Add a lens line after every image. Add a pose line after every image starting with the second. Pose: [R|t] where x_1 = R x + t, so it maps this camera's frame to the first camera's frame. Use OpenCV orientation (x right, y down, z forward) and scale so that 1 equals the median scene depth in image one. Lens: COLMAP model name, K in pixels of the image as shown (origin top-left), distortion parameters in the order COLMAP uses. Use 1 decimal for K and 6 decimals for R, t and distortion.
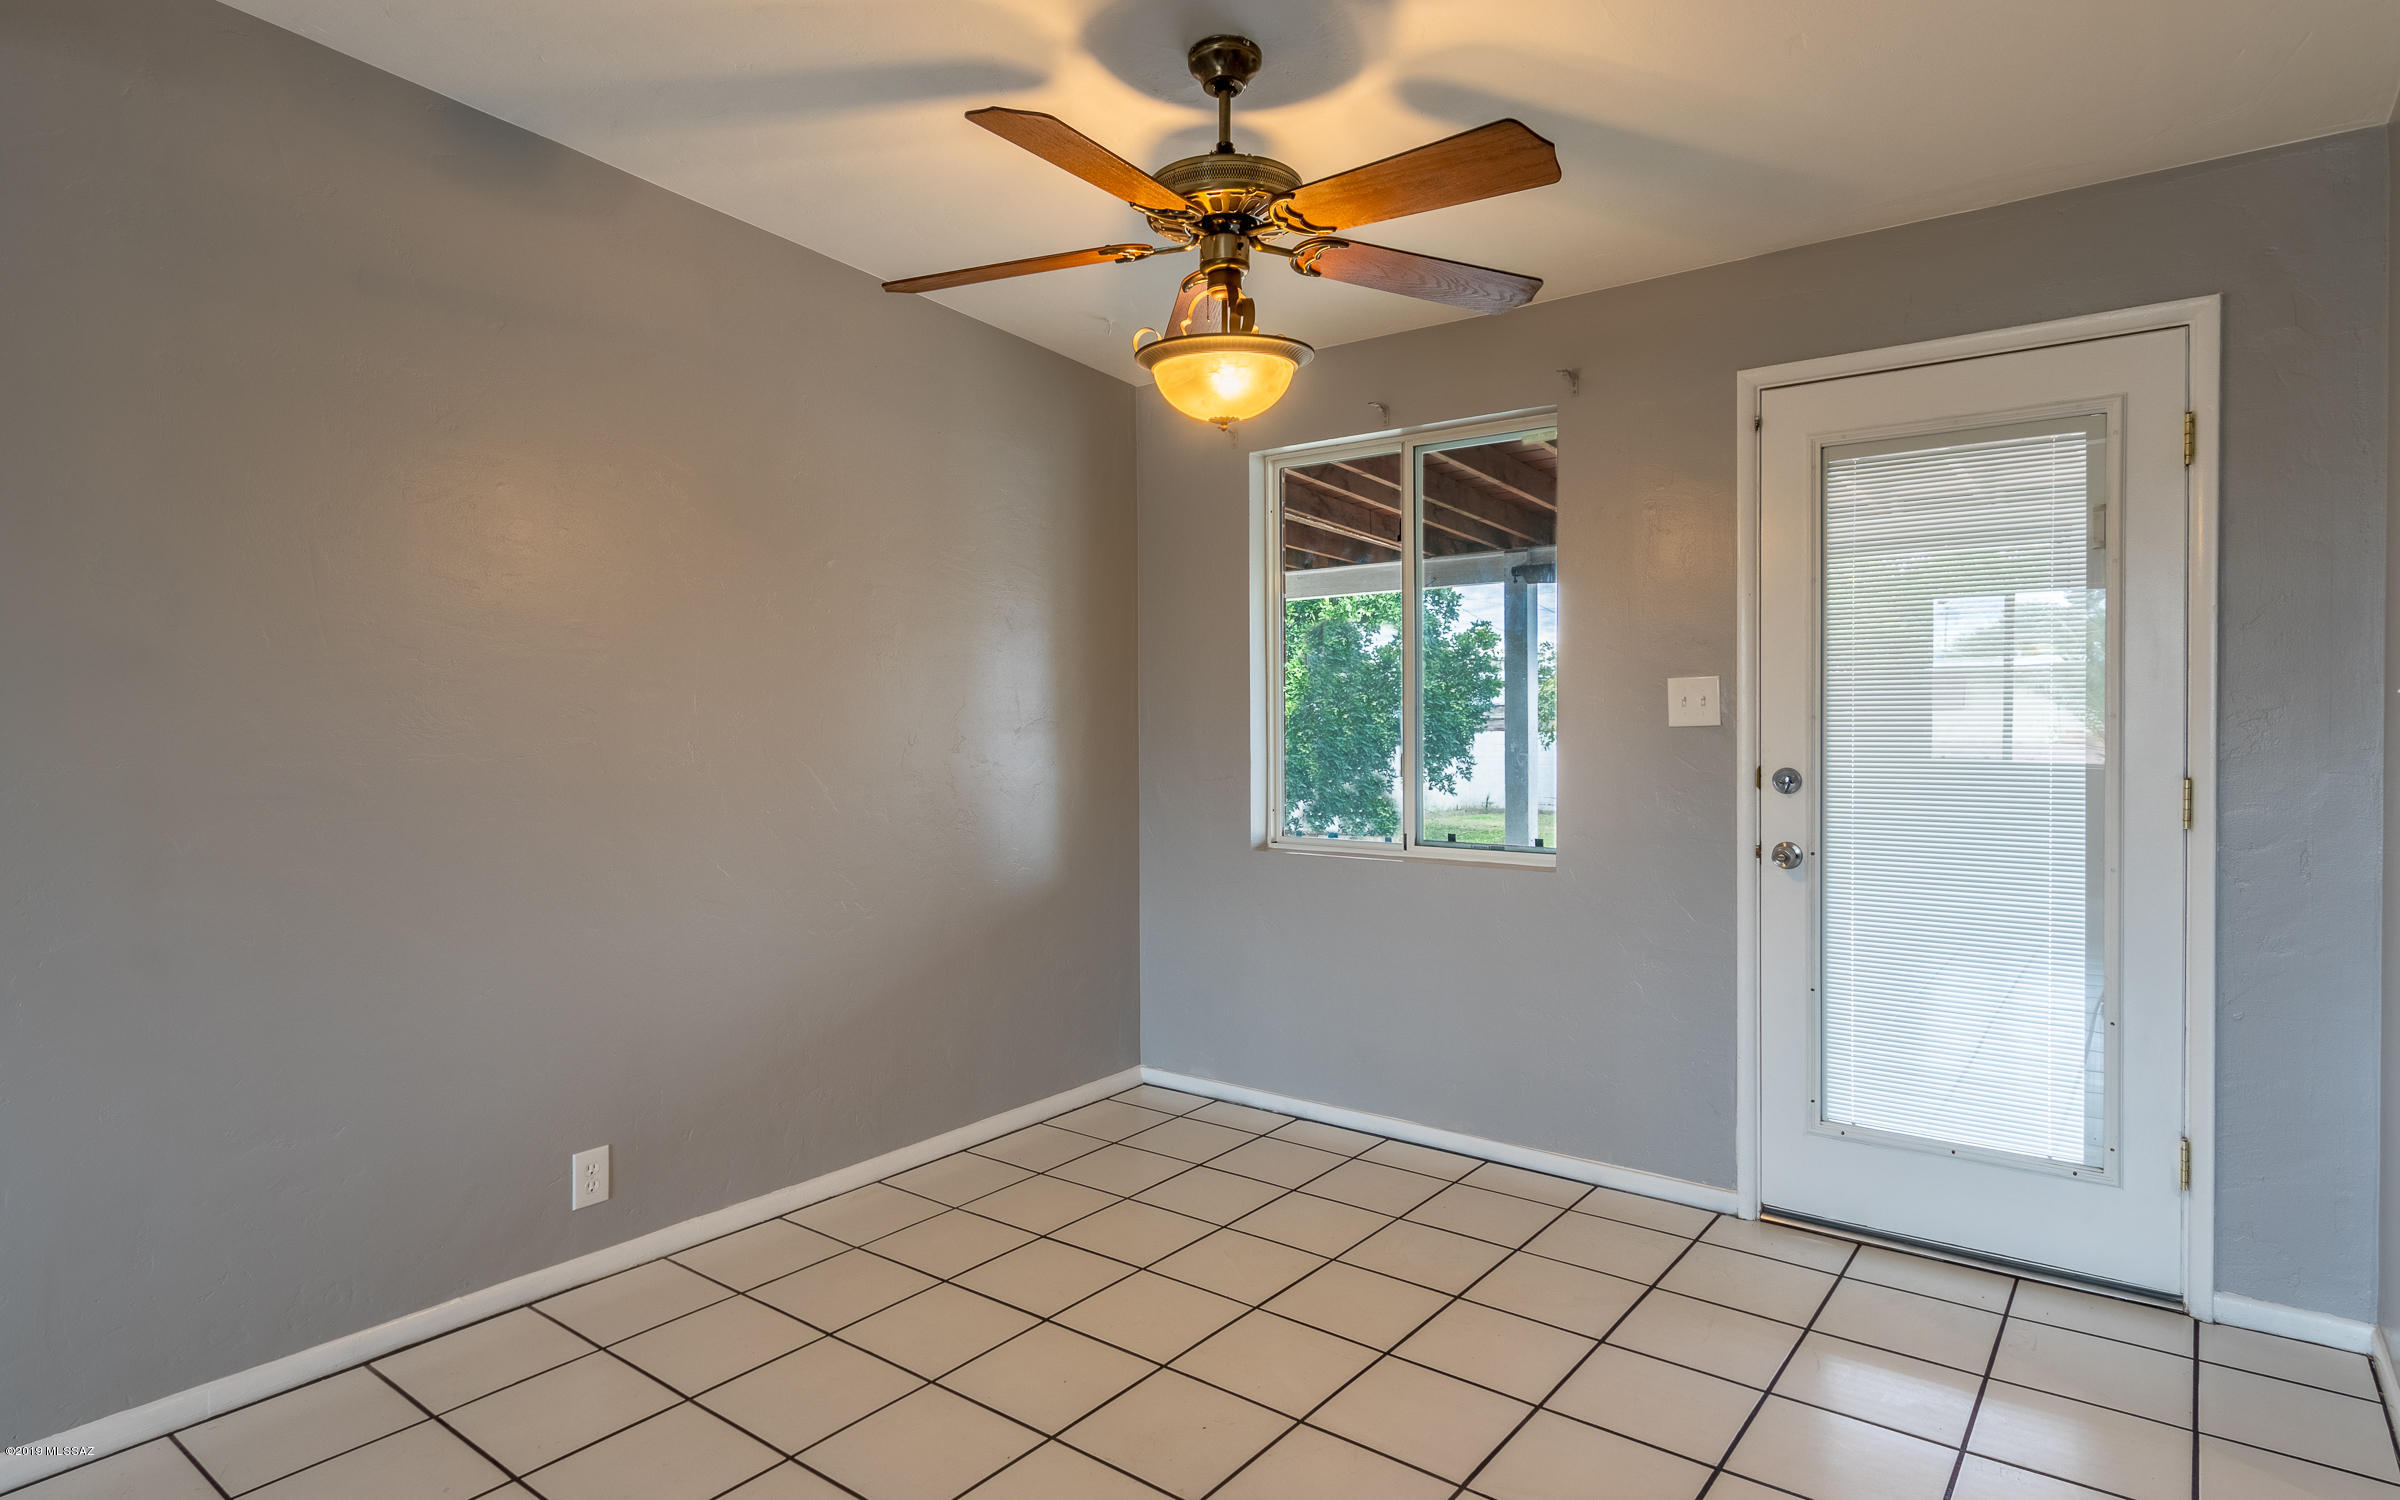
lens RADIAL K [[1279.5, 0, 1207.4], [0, 1279.5, 702.8], [0, 0, 1]] dist [0.008924, -0.001404]
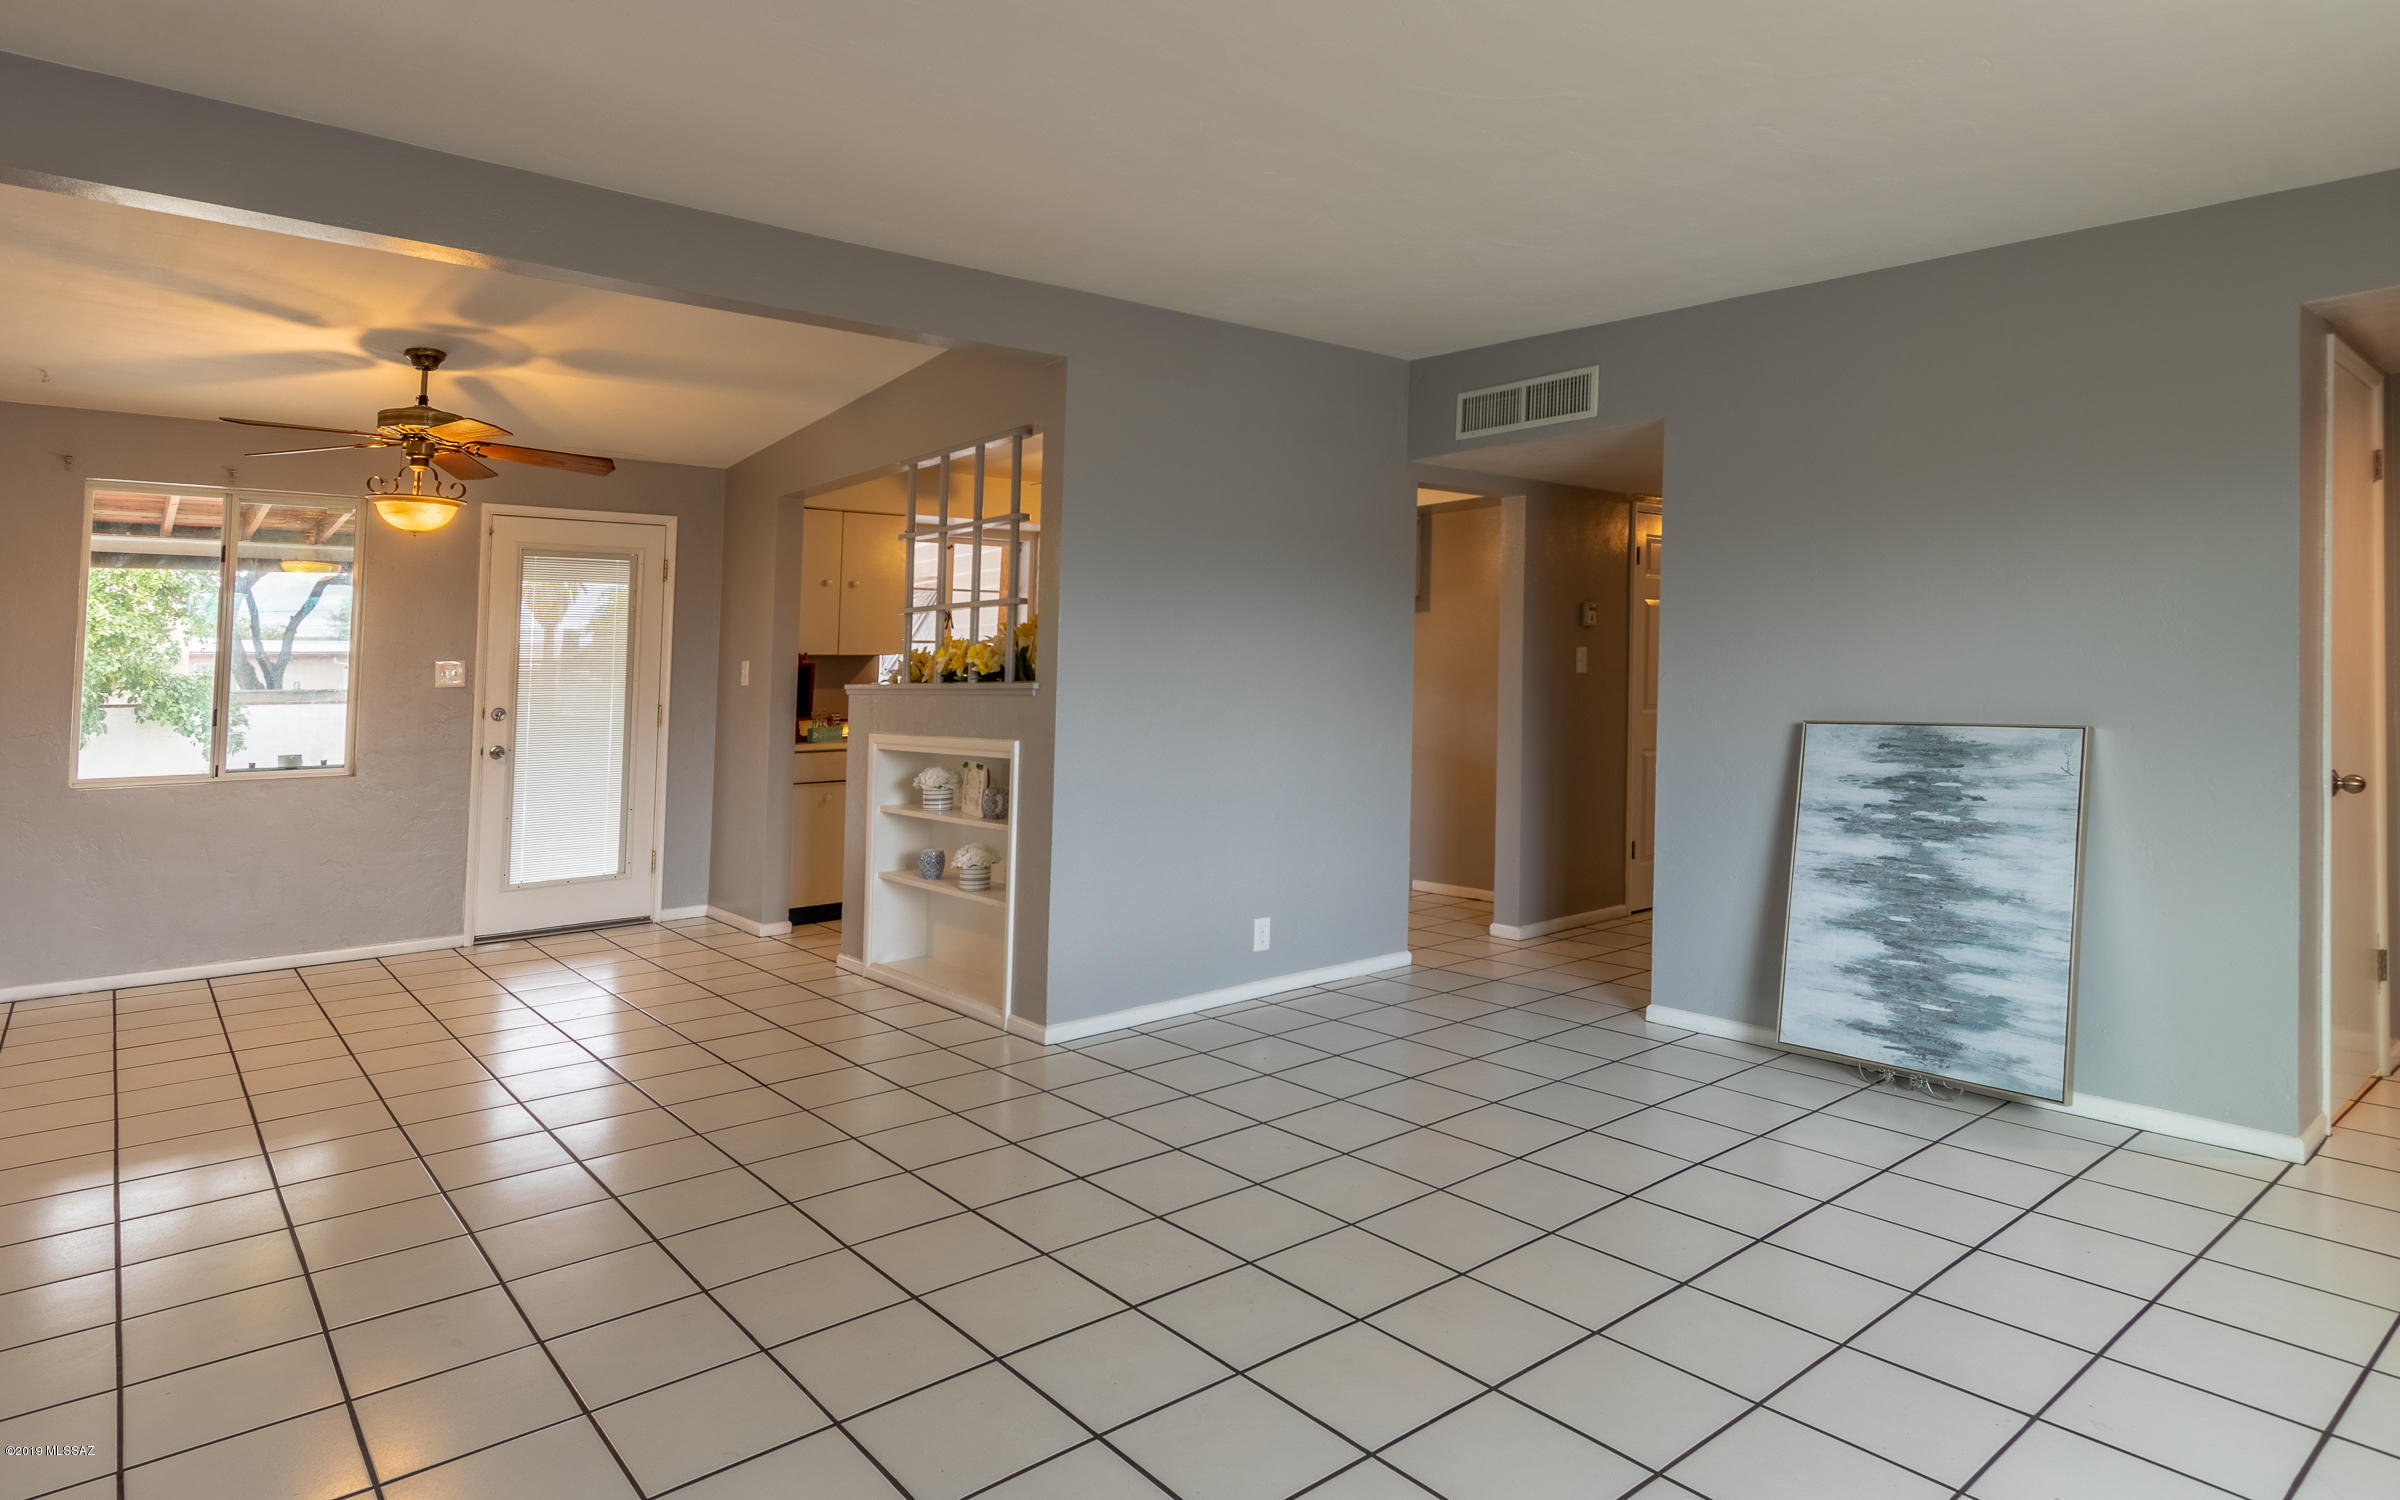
lens RADIAL K [[1279.5, 0, 1126.3], [0, 1279.5, 528.2], [0, 0, 1]] dist [0.008924, -0.001404]
pose [[0.247497, 0.115936, 0.961927, -1.262240], [-0.003767, 0.992923, -0.118703, 0.006871], [-0.968881, 0.025755, 0.246182, -0.440470]]
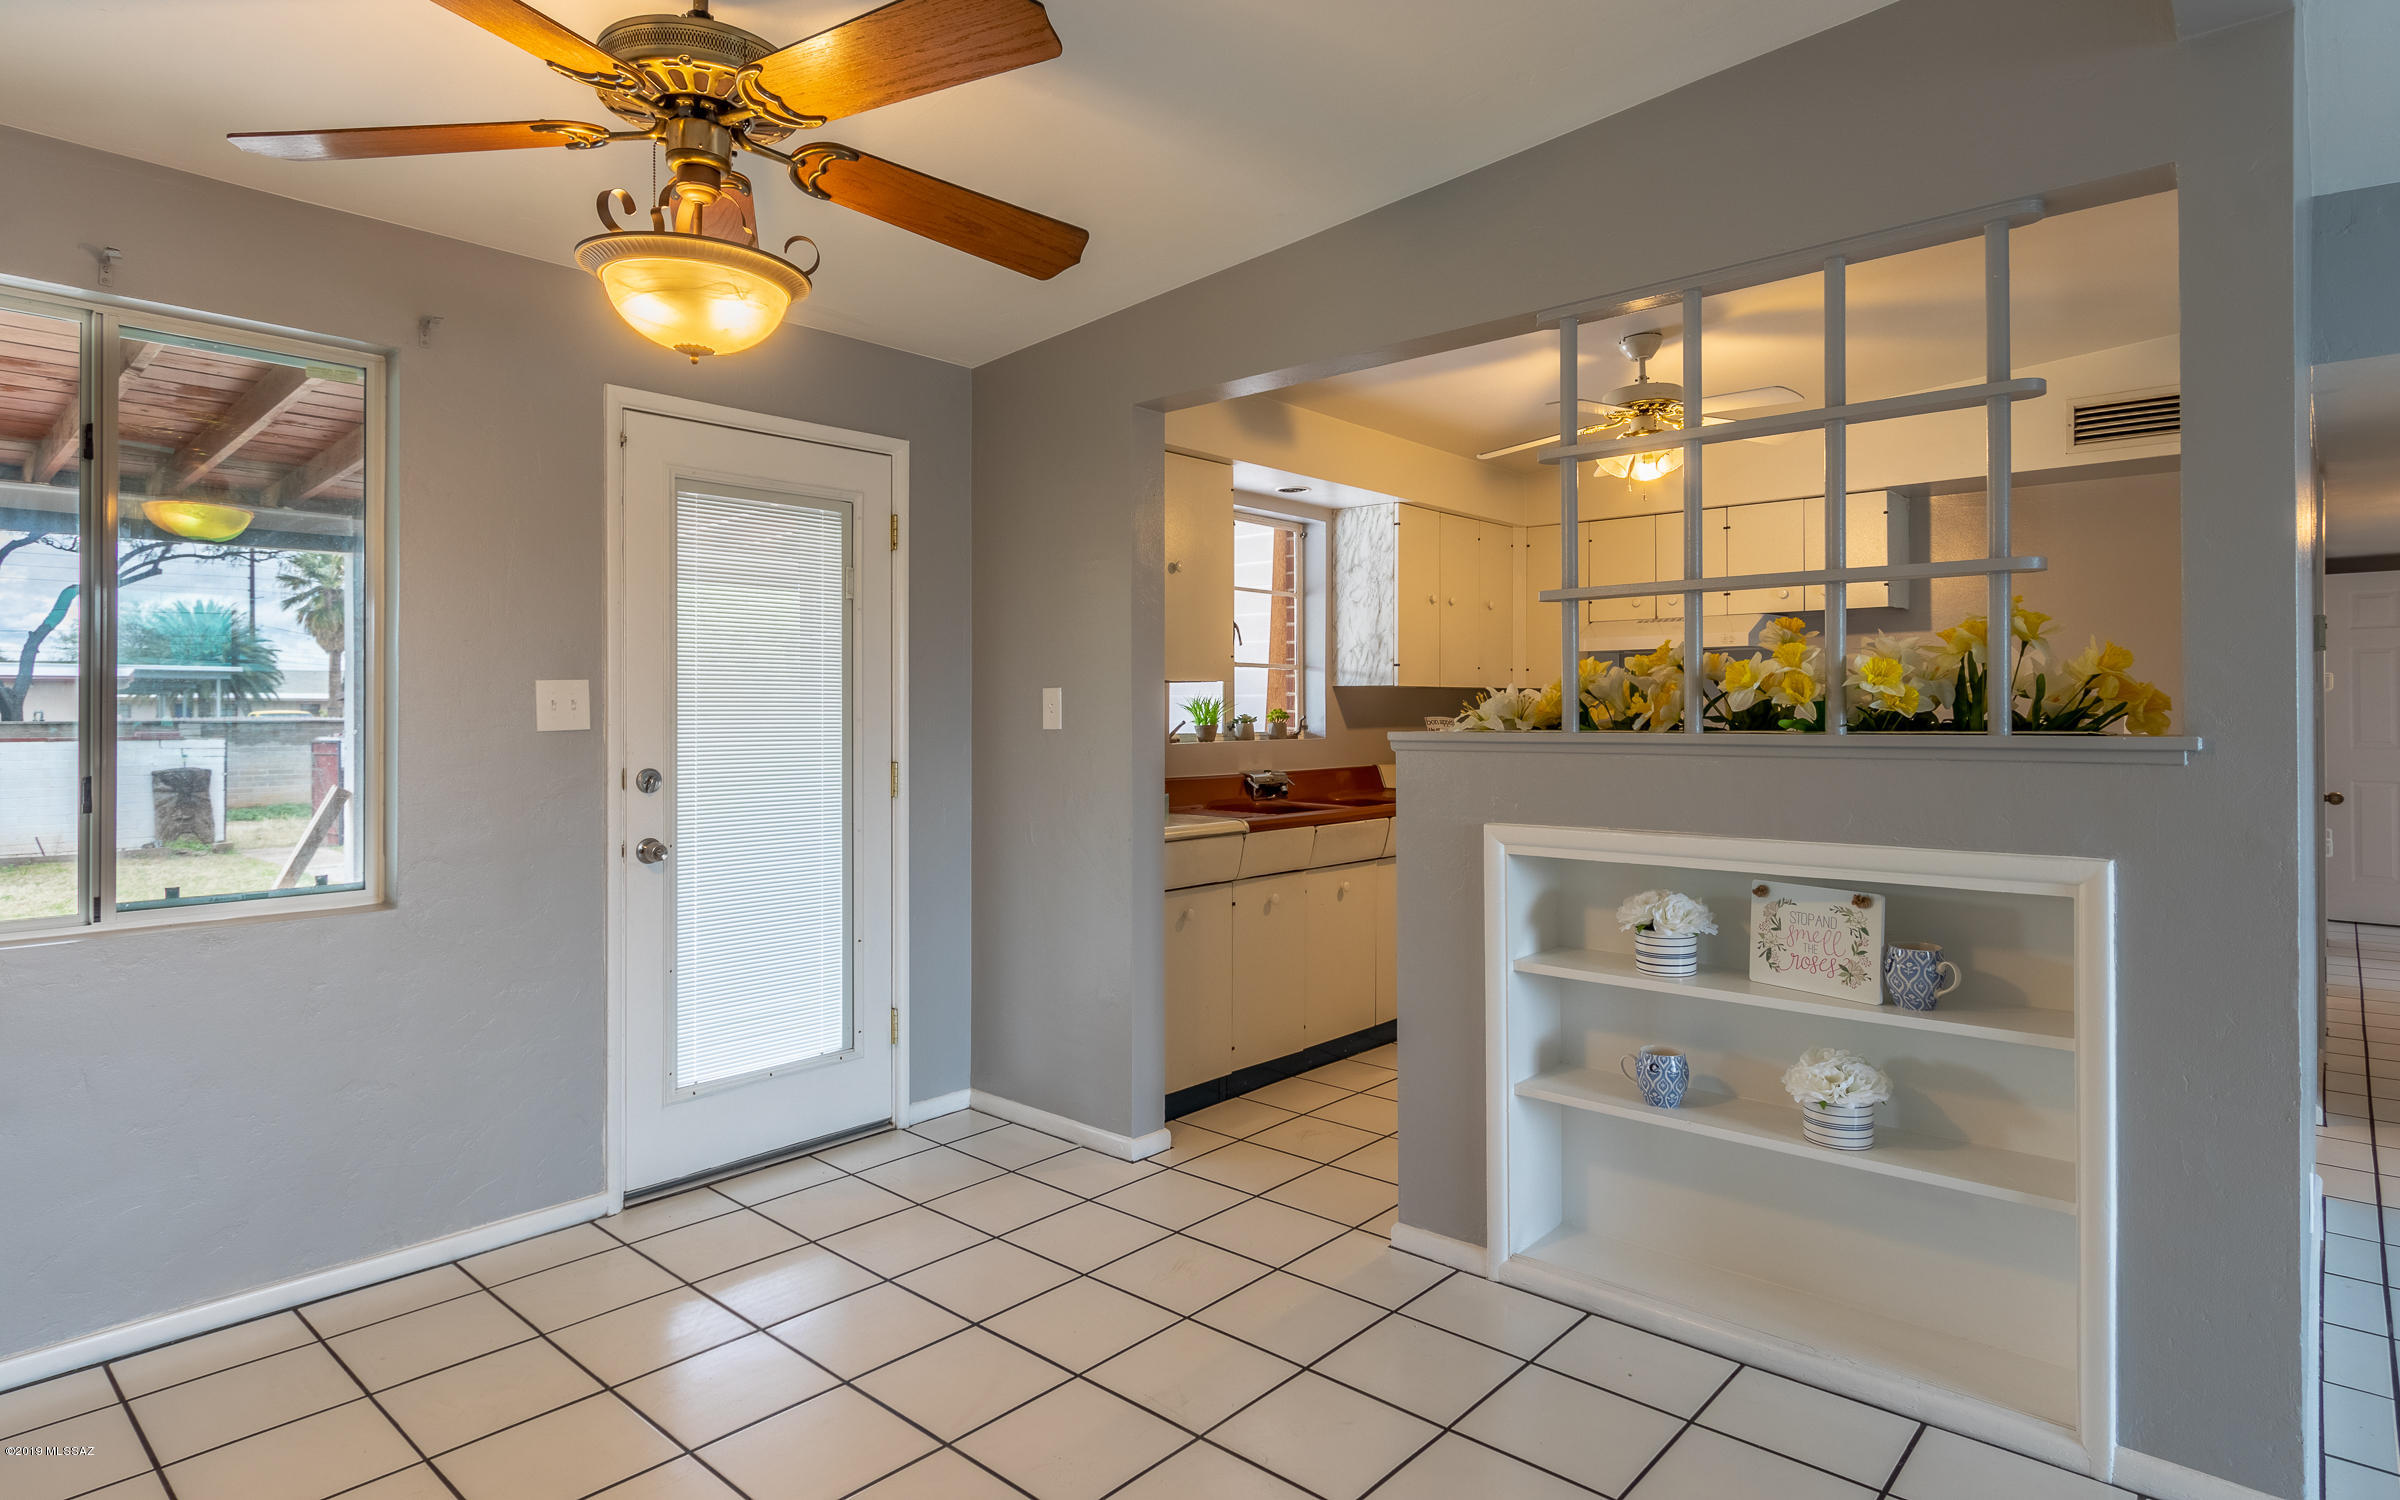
lens RADIAL K [[1279.5, 0, 1168.9], [0, 1279.5, 663.2], [0, 0, 1]] dist [0.008924, -0.001404]
pose [[0.089377, 0.043274, 0.995057, -0.581940], [-0.009121, 0.999049, -0.042629, 0.004491], [-0.995956, -0.005265, 0.089686, 0.478433]]
